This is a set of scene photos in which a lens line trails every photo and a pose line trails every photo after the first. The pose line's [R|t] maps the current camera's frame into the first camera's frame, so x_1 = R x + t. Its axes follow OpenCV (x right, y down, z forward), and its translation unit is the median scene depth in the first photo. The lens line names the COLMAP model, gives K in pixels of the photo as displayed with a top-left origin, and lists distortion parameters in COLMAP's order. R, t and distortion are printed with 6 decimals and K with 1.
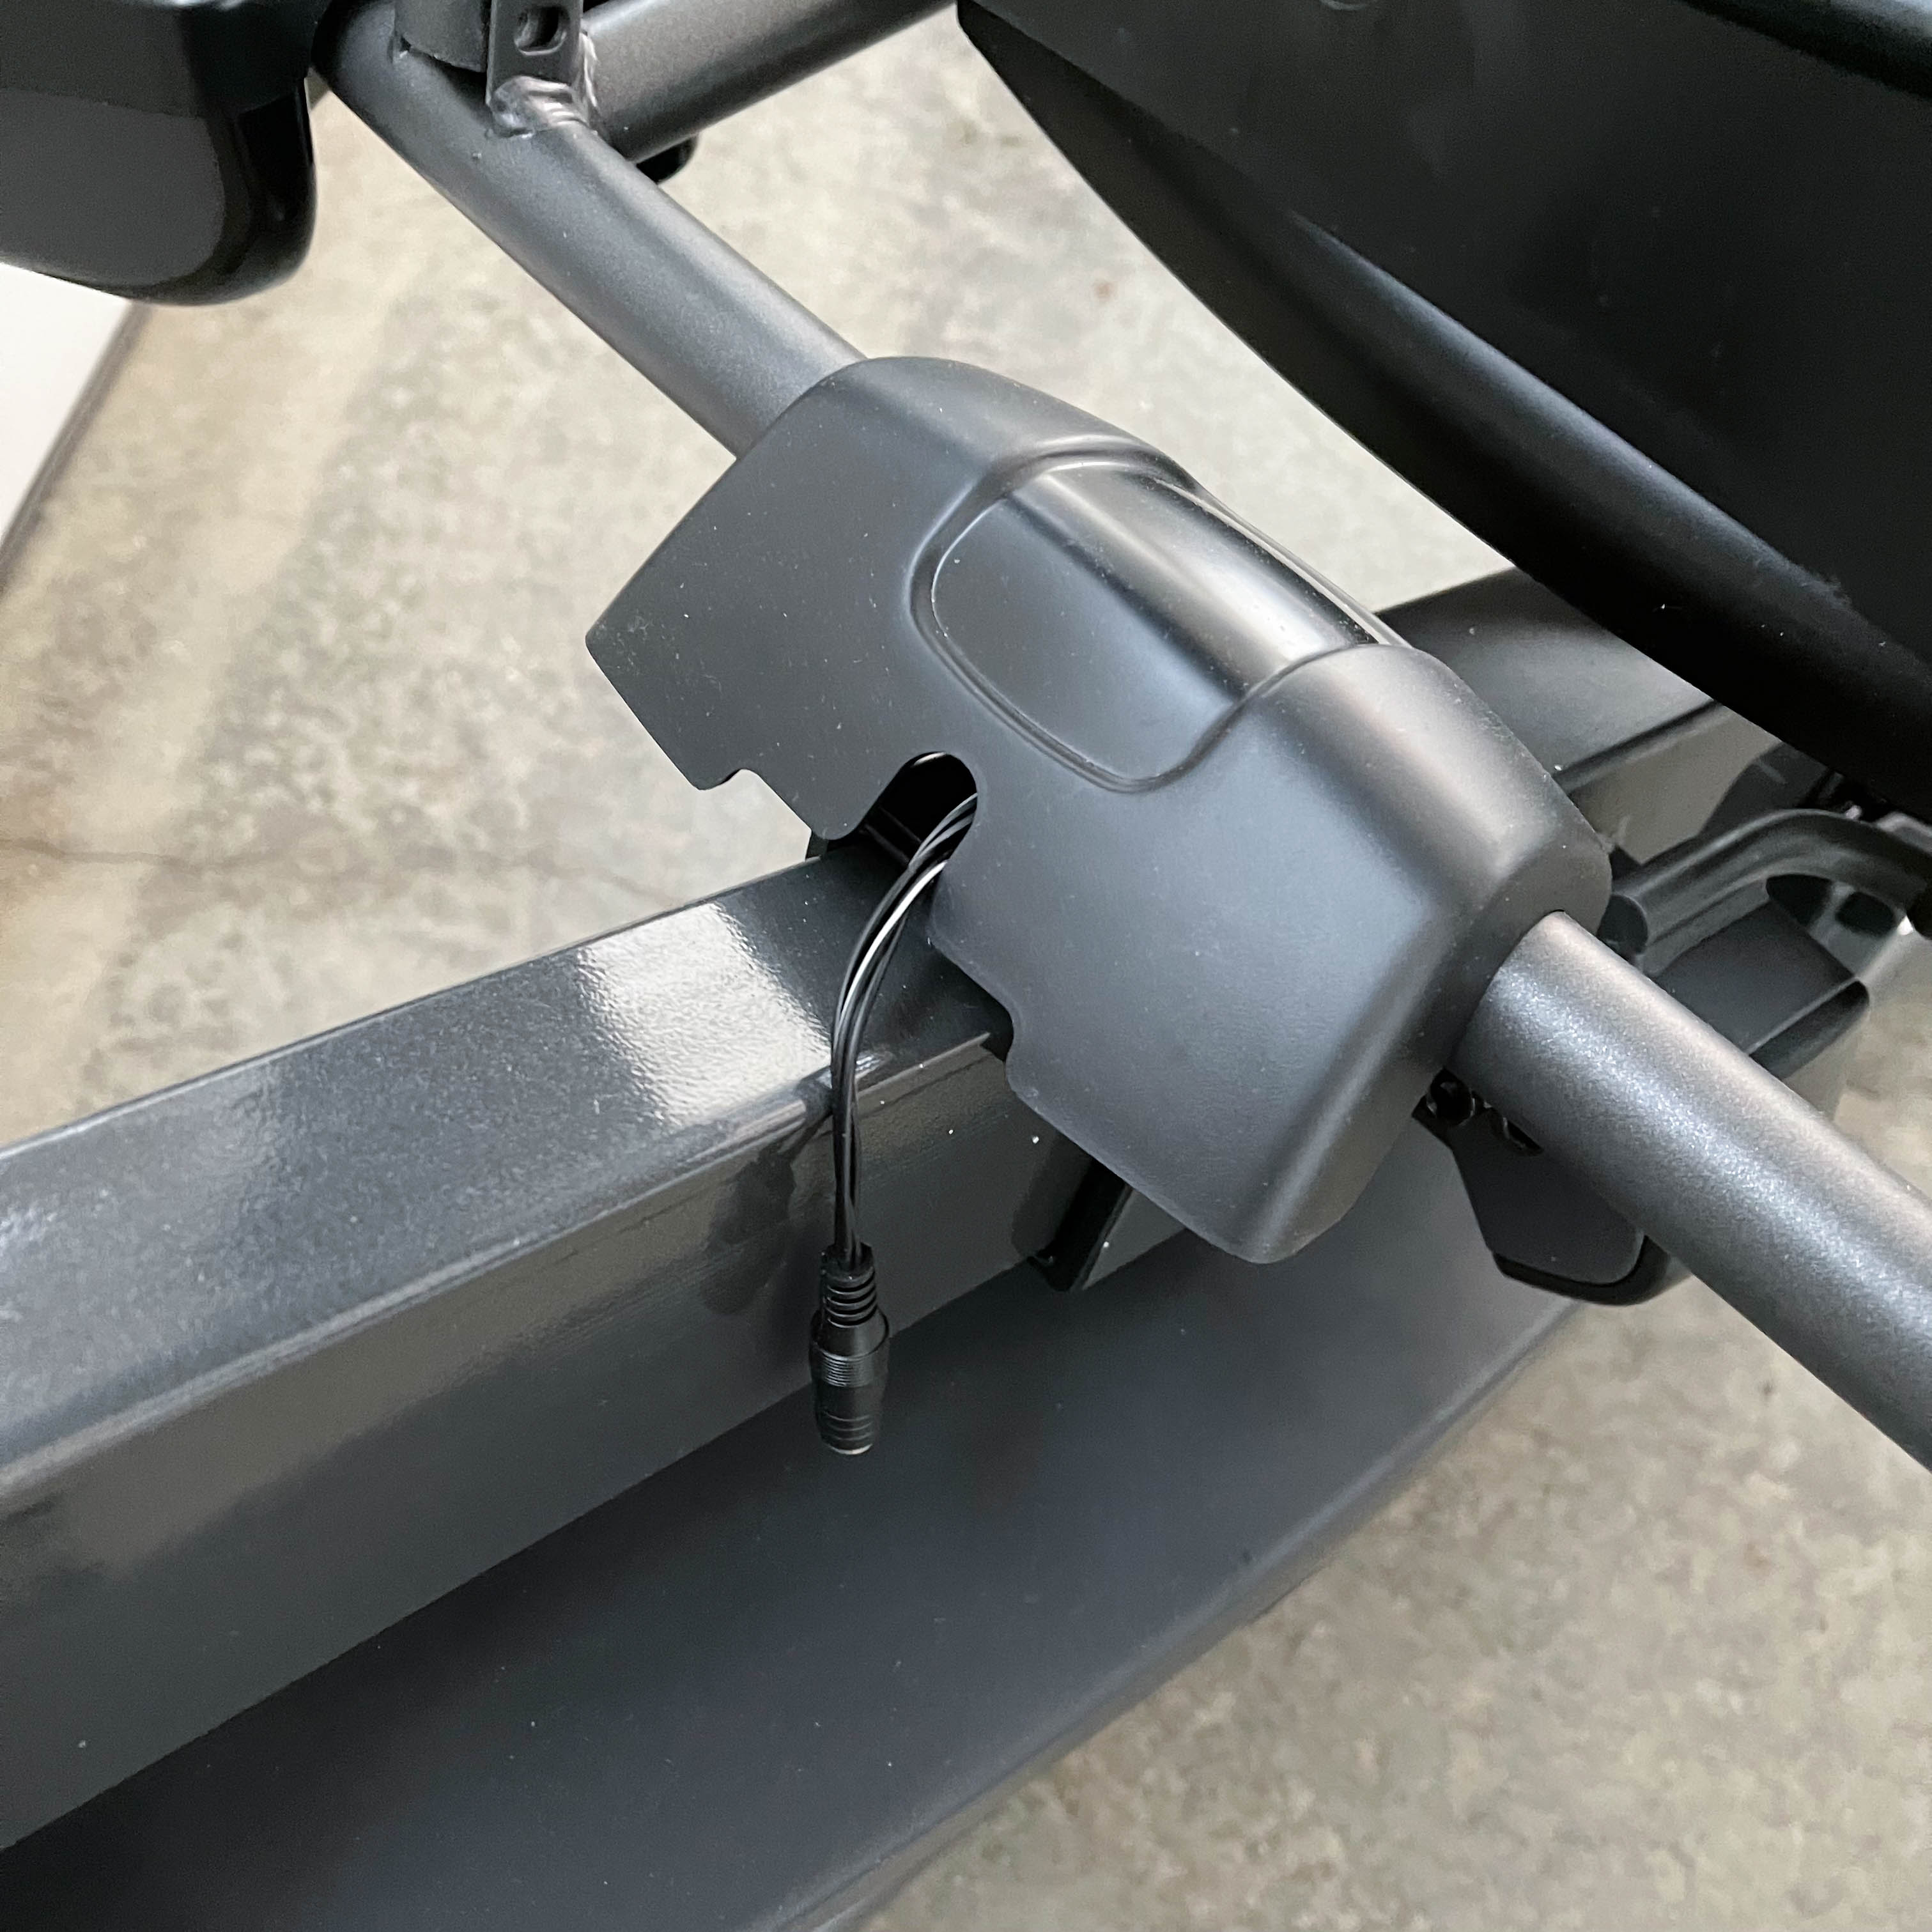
lens RADIAL K [[1977.7, 0, 965.7], [0, 1977.7, 1131.0], [0, 0, 1]] dist [0.003453, 0.003174]
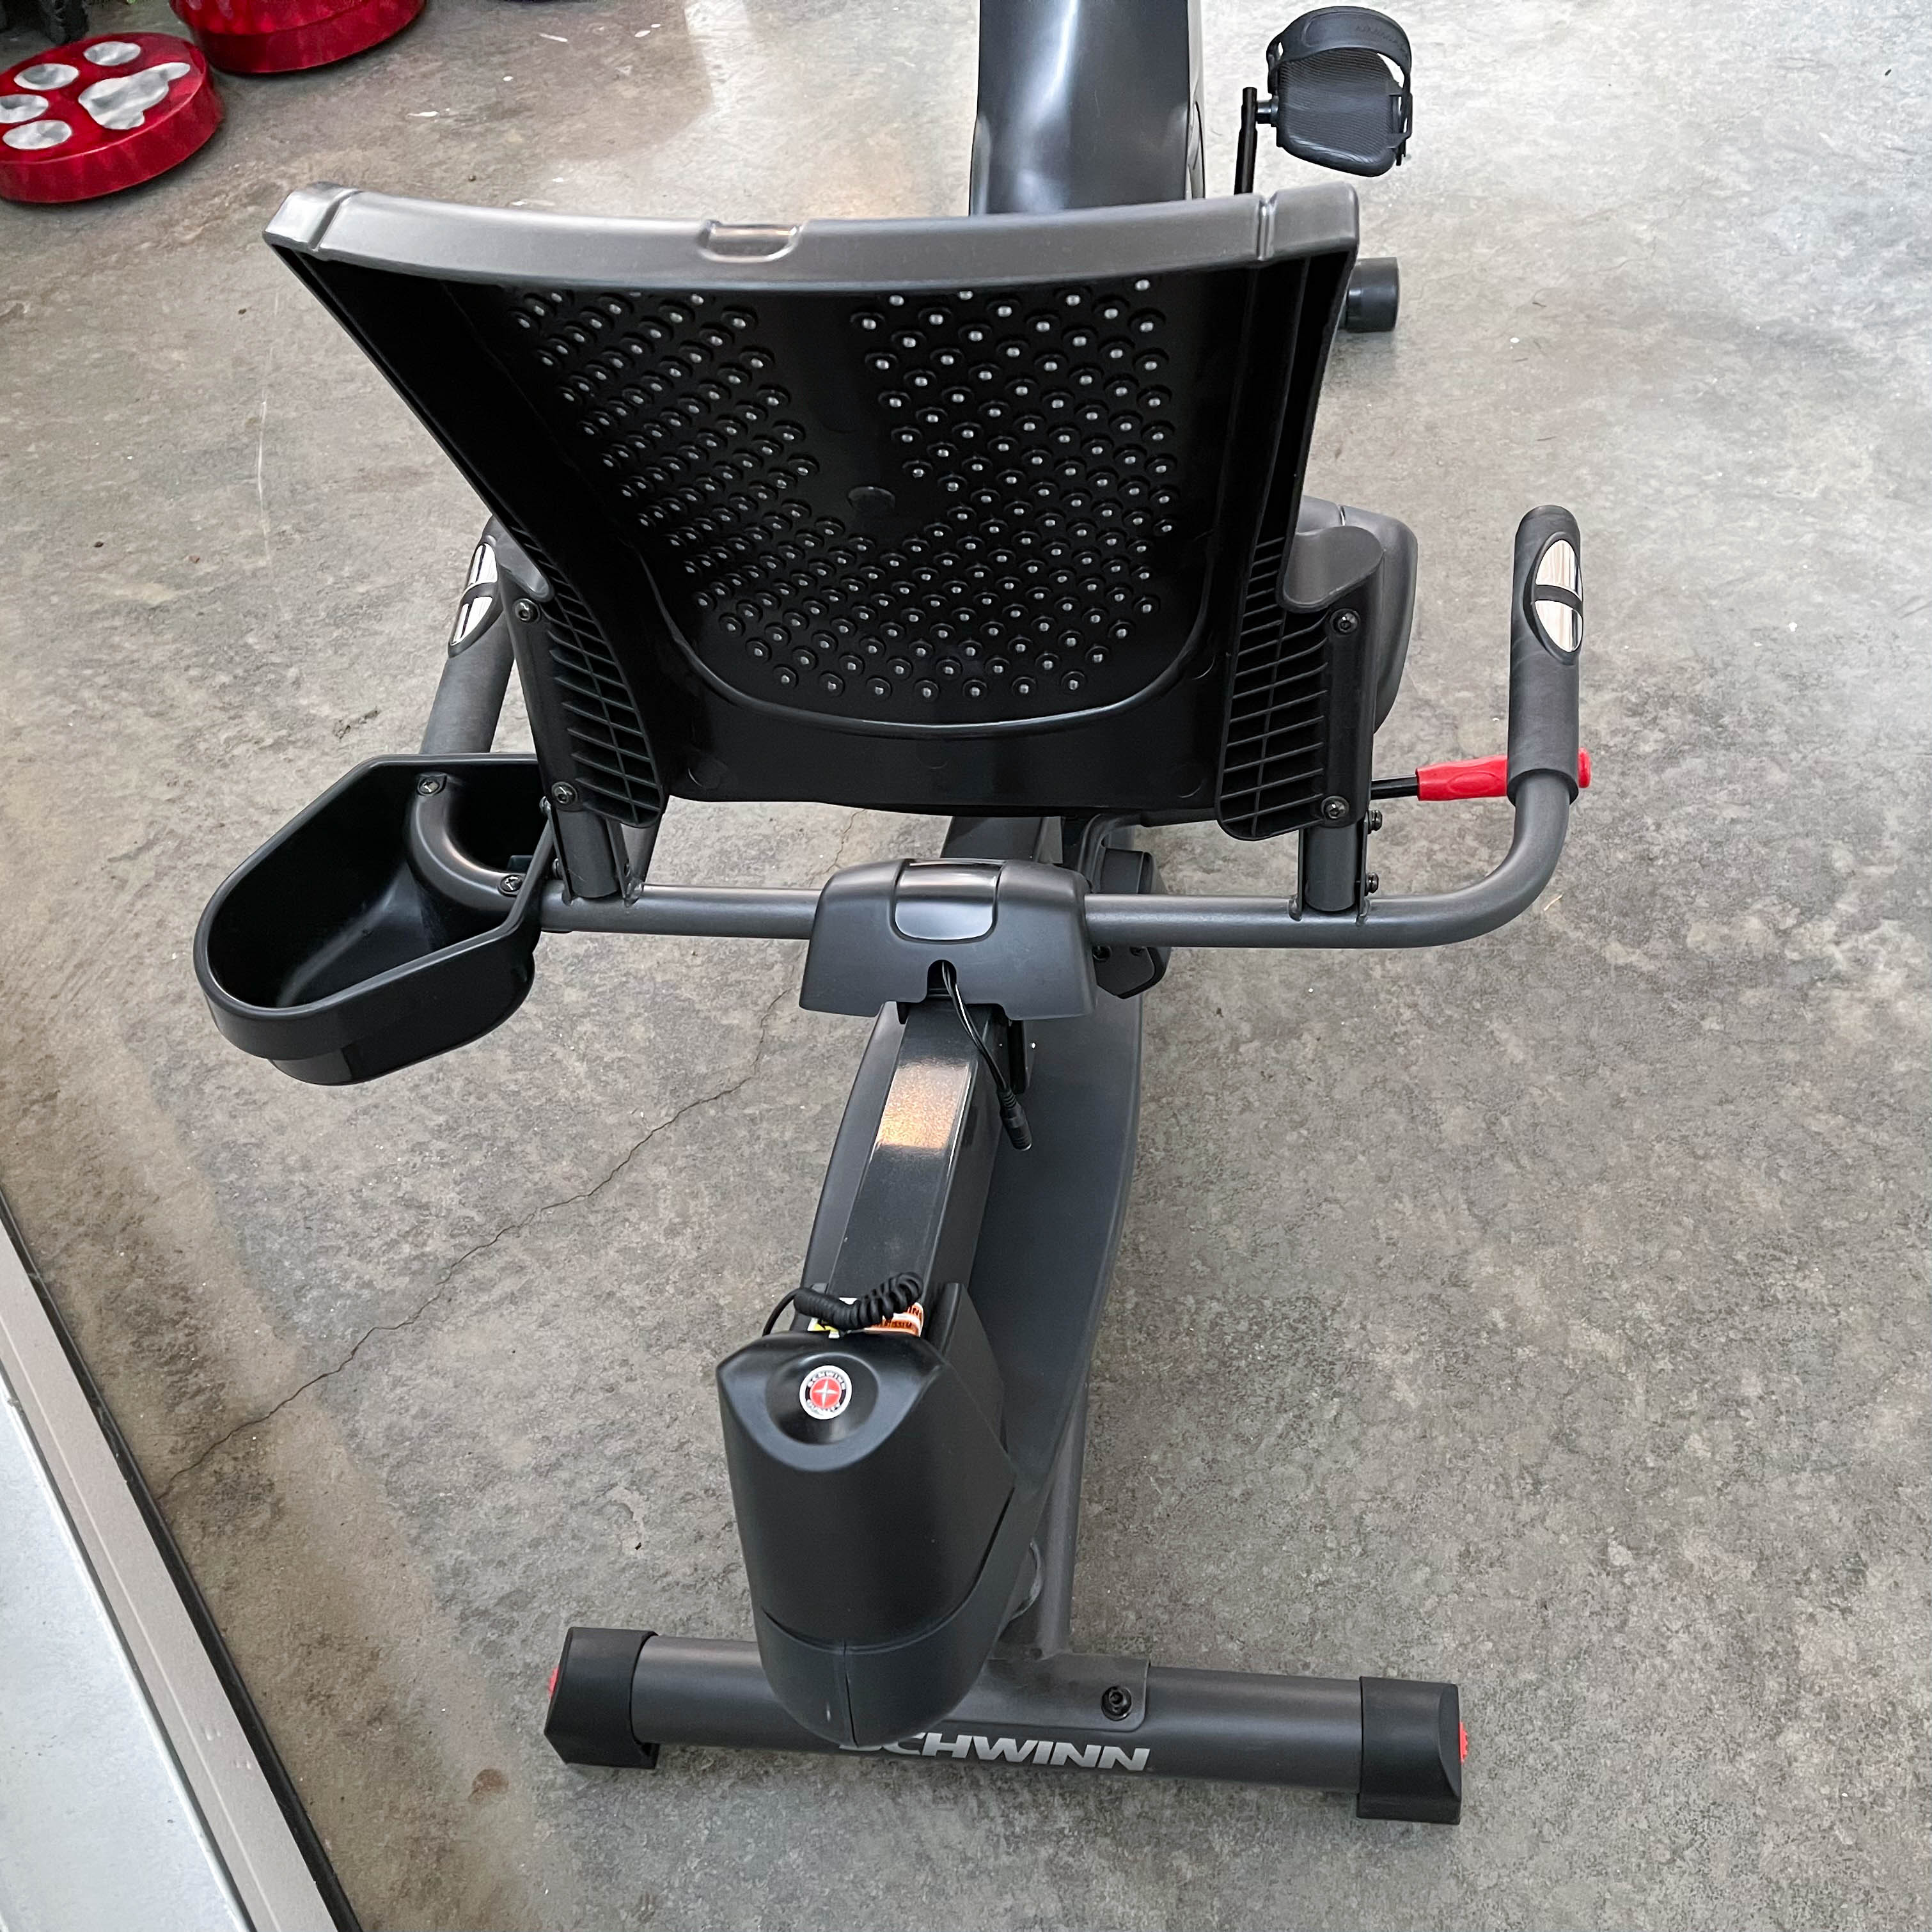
lens RADIAL K [[2004.5, 0, 1023.4], [0, 2004.5, 970.5], [0, 0, 1]] dist [0.007909, 0.019063]
pose [[0.722872, -0.600895, 0.341148, -0.427692], [0.640129, 0.768261, -0.003187, -0.024462], [-0.260175, 0.220683, 0.940004, -0.914404]]
